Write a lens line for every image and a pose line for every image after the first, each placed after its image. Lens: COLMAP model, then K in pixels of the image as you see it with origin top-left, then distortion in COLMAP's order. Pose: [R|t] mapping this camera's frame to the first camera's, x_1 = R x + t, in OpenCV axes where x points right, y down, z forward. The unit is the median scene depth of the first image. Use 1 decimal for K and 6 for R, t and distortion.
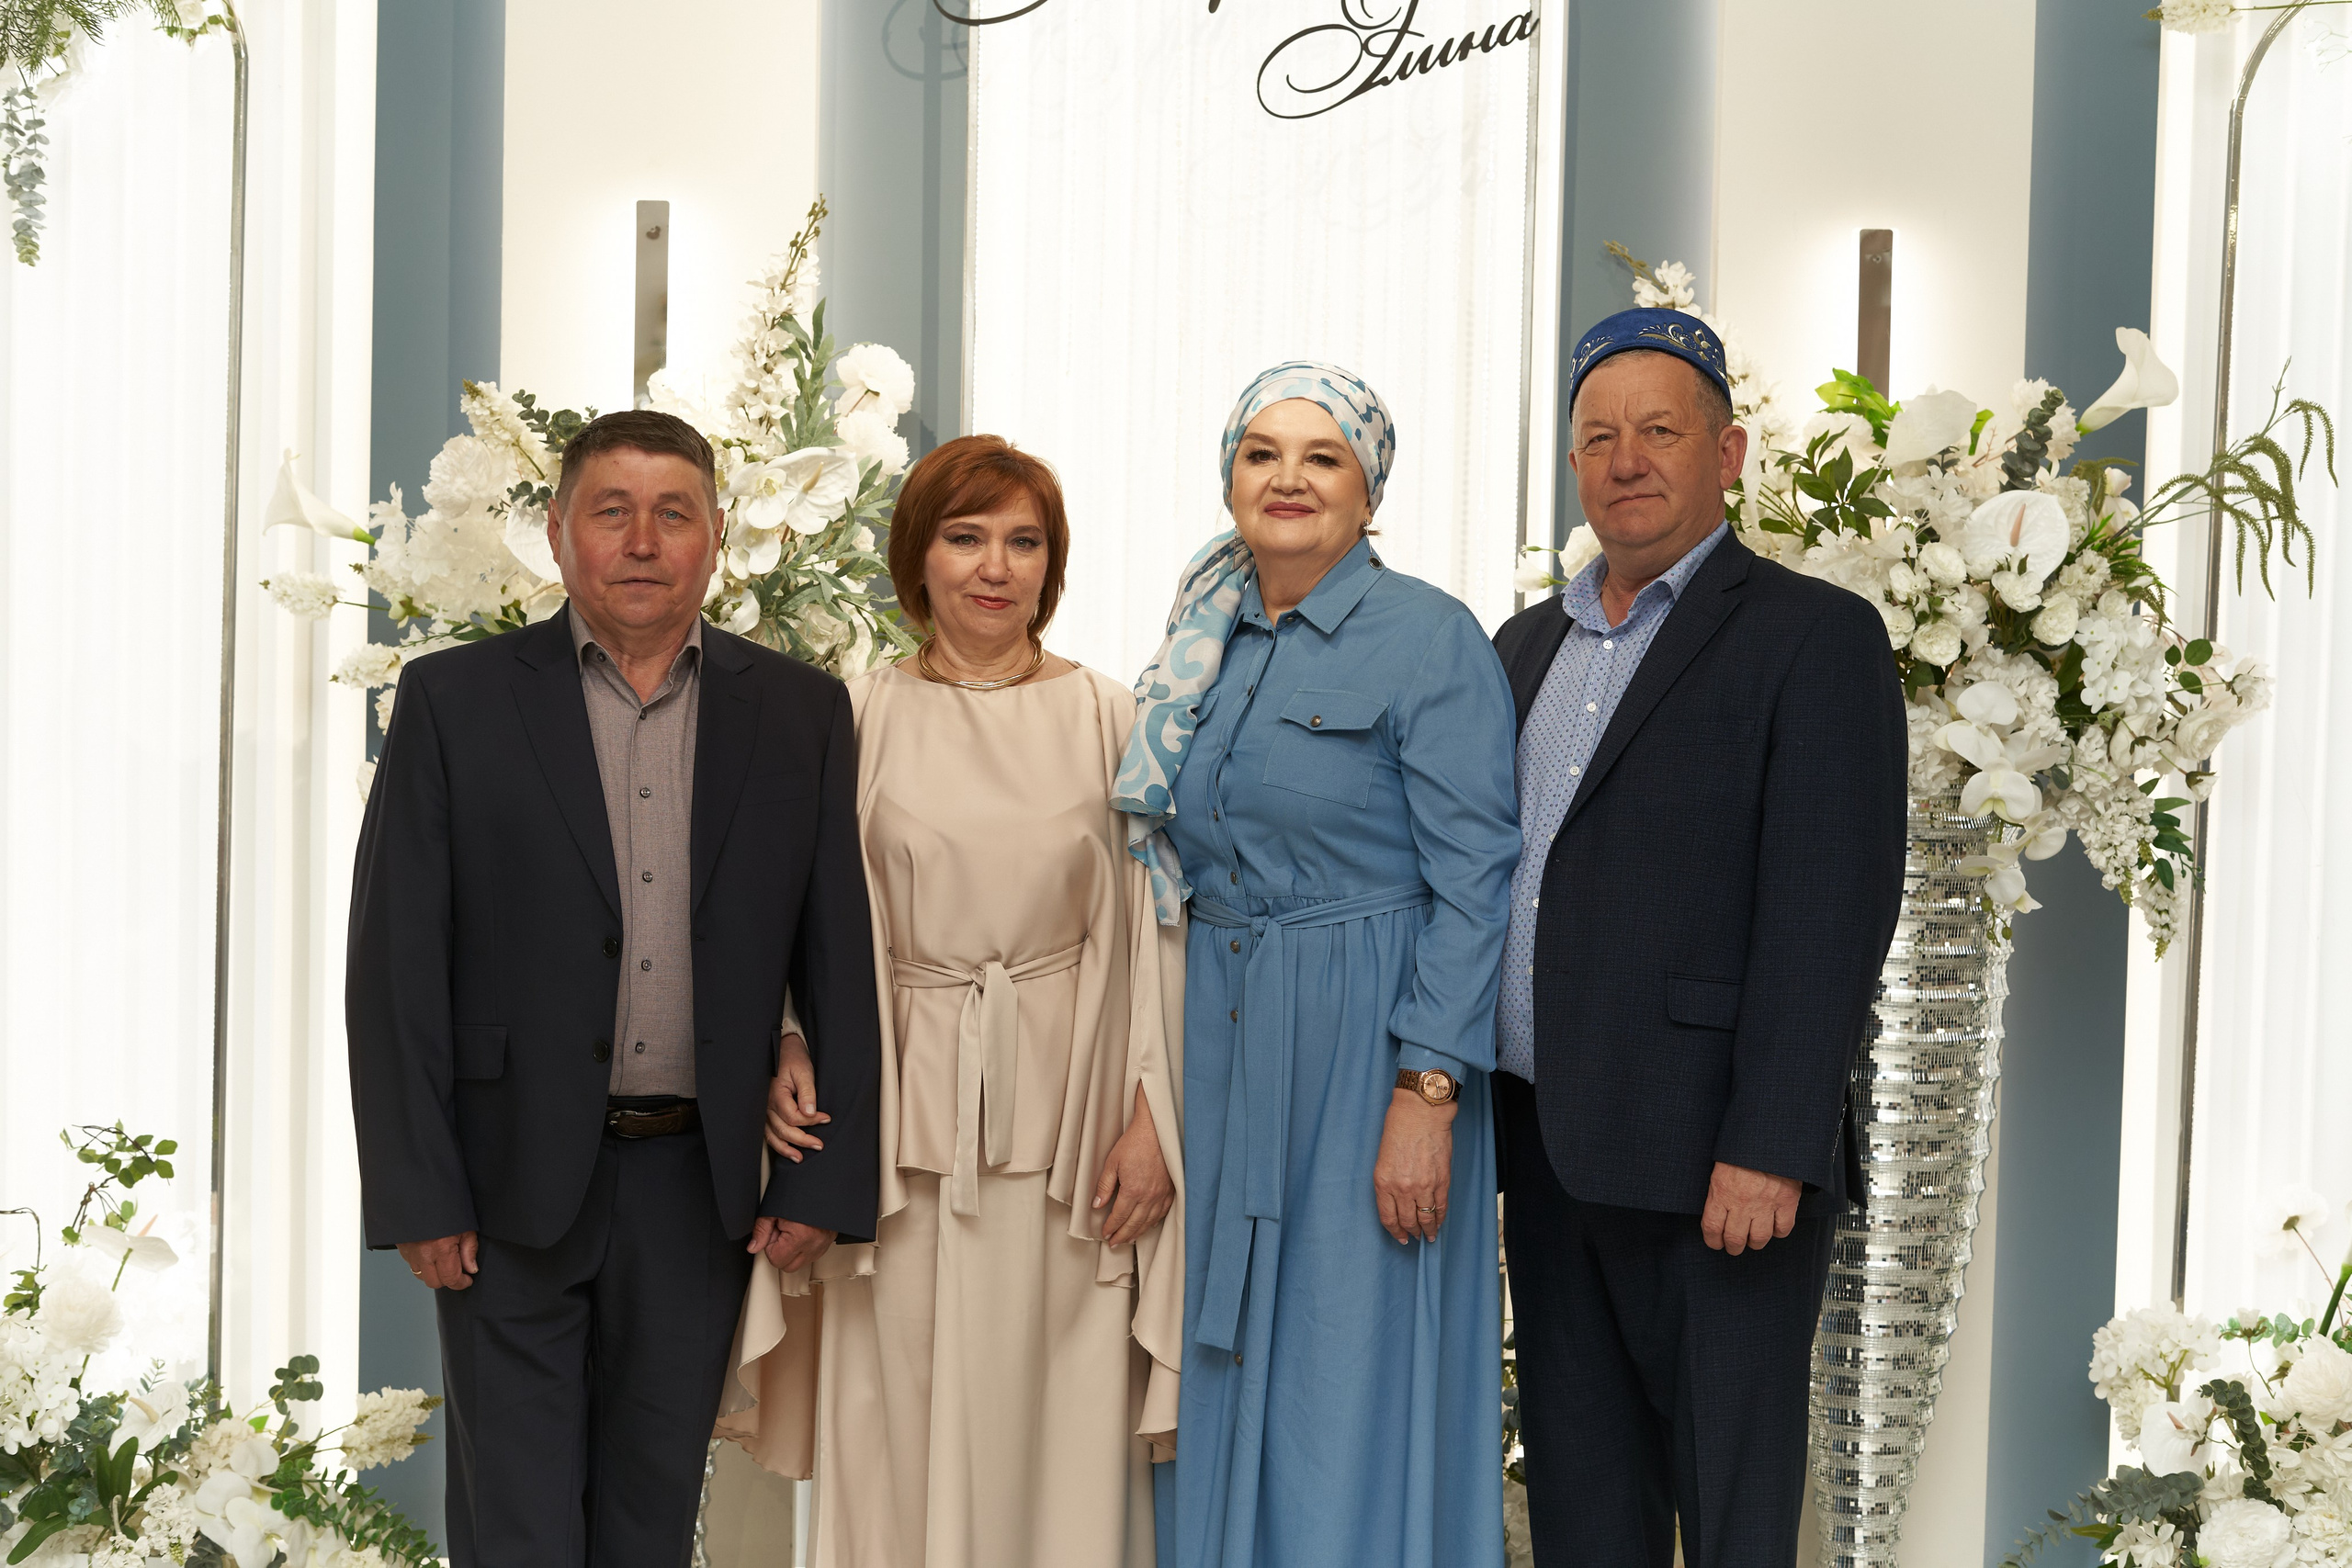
lens RADIAL K [[3447.0, 0, 1176.0], [0, 3447.0, 784.0], [0, 0, 1]] dist [-0.020963, 0.011528]
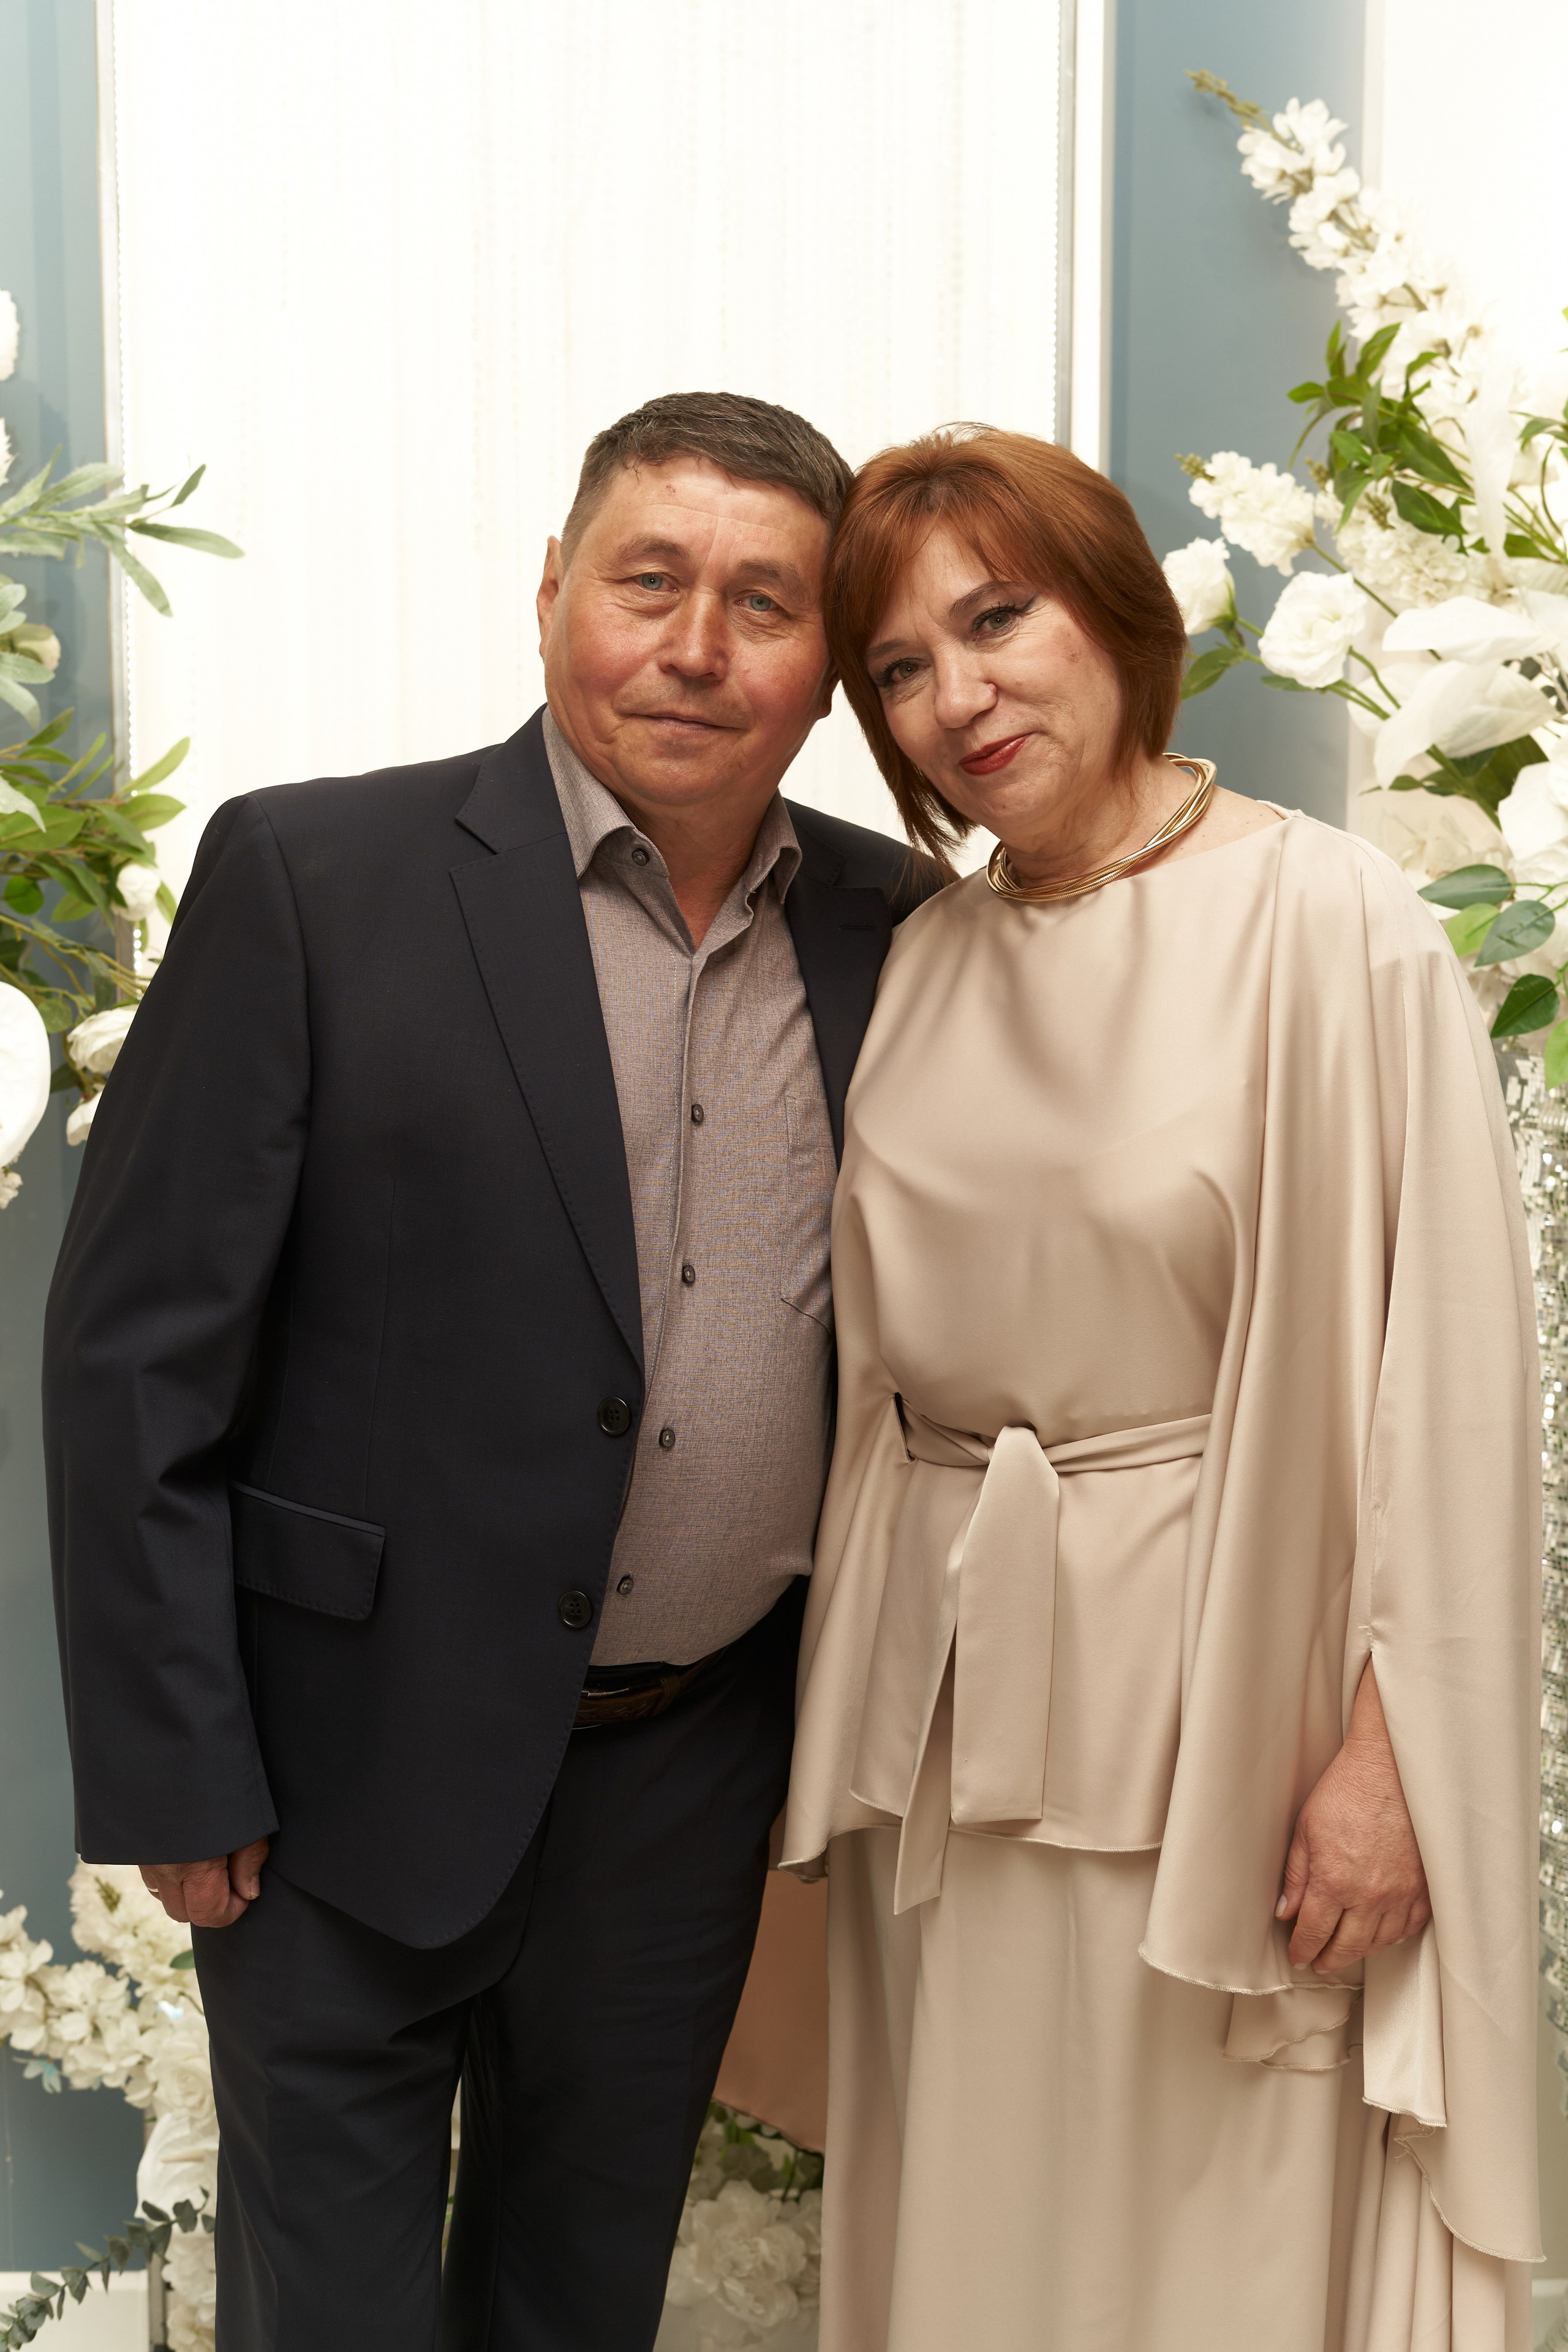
lens RADIAL K [[3618.1, 0, 731.6], [0, 3618.1, 1244.7], [0, 0, 1]] dist [-0.021952, -0.084360]
pose [[0.997624, -0.029833, 0.062104, 0.001678], [0.023571, 0.994785, 0.099234, -0.021160], [-0.064740, -0.097535, 0.993124, 0.394442]]
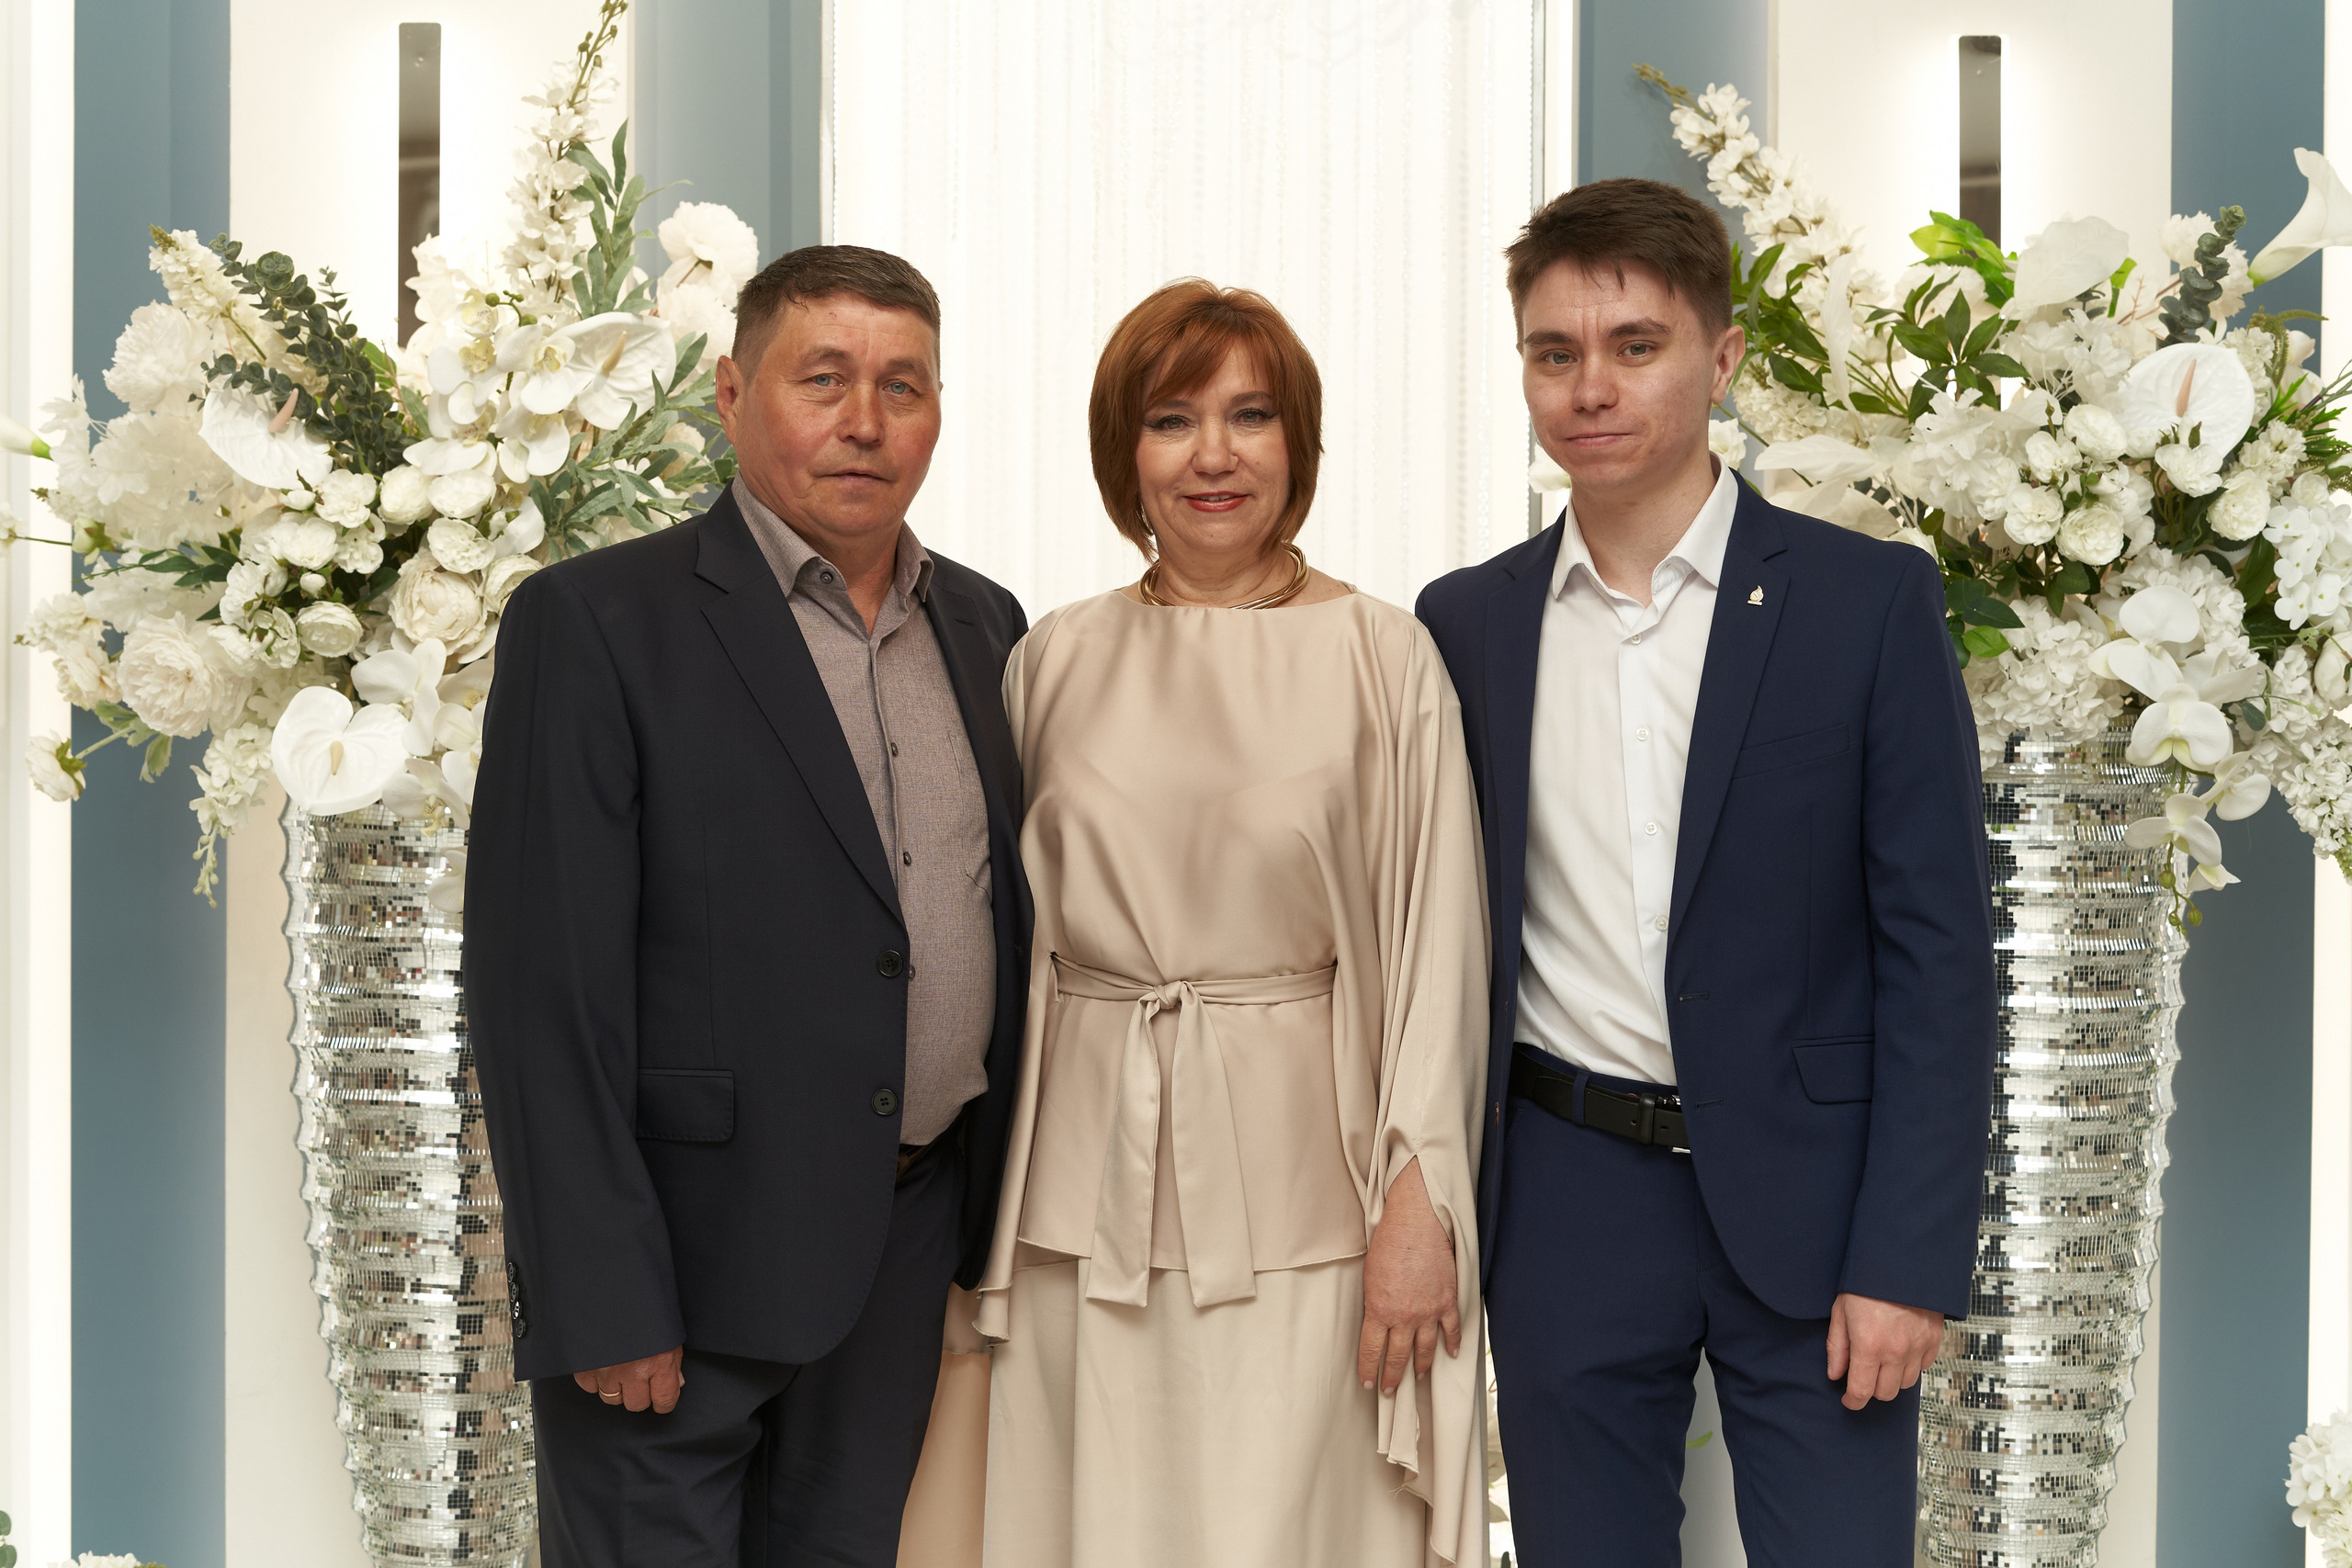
lens RADIAL K [[3447.0, 0, 1176.0], [0, 3447.0, 784.0], [0, 0, 1]] dist [-0.020963, 0.011528]
pose [[0.999851, -0.016607, 0.004752, 0.014063], [0.016734, 0.999468, -0.027995, 0.029715], [-0.004284, 0.028070, 0.999597, 0.230847]]
